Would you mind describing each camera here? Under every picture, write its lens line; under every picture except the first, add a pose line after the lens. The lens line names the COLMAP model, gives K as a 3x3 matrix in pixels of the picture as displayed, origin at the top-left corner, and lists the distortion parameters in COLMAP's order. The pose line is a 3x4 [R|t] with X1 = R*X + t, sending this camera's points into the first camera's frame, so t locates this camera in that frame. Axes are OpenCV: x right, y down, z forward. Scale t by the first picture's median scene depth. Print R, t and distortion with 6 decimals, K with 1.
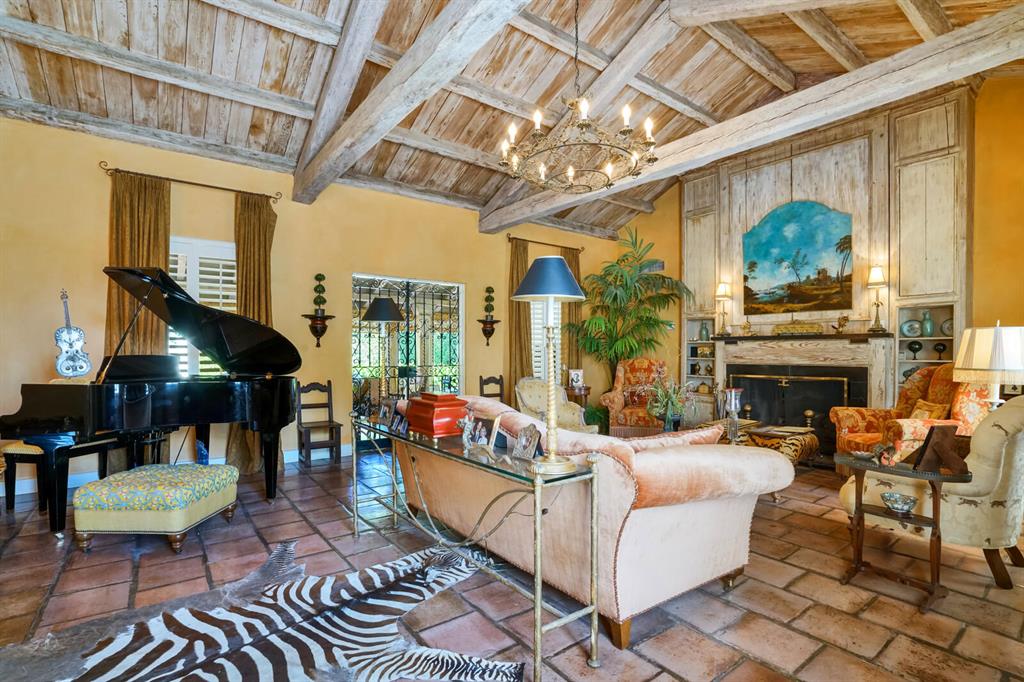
lens RADIAL K [[496.6, 0, 512.5], [0, 496.6, 356.4], [0, 0, 1]] dist [-0.000196, 0.000026]
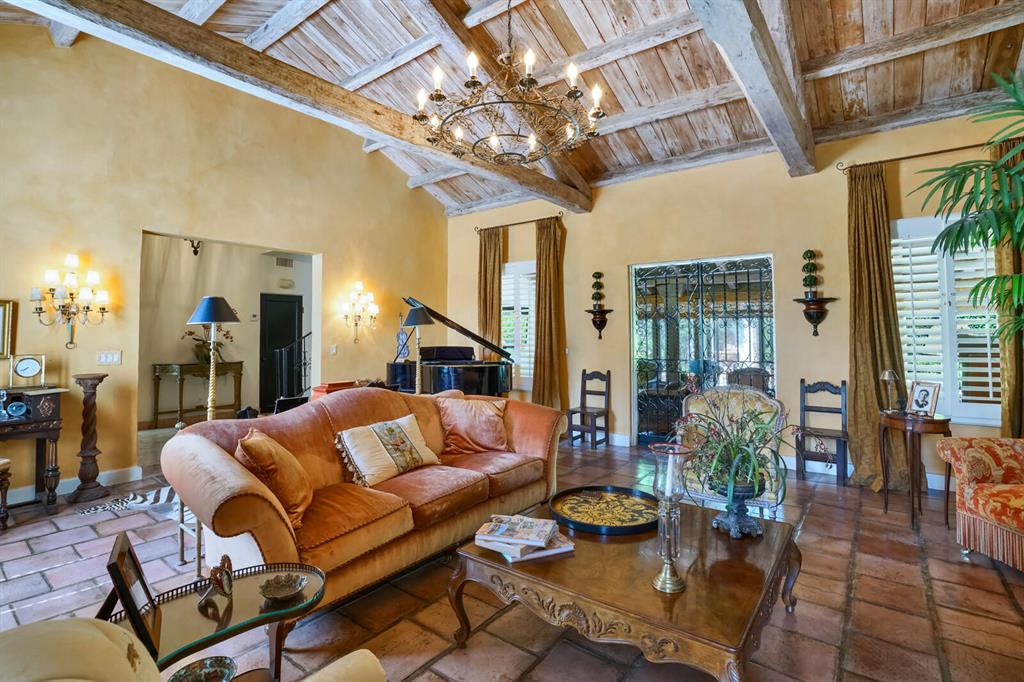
lens RADIAL K [[501.1, 0, 514.0], [0, 501.1, 316.5], [0, 0, 1]] dist [-0.001759, -0.000190]
pose [[0.293787, -0.040741, -0.955002, 0.602607], [-0.007783, 0.998956, -0.045010, -0.016905], [0.955839, 0.020656, 0.293163, 0.496553]]
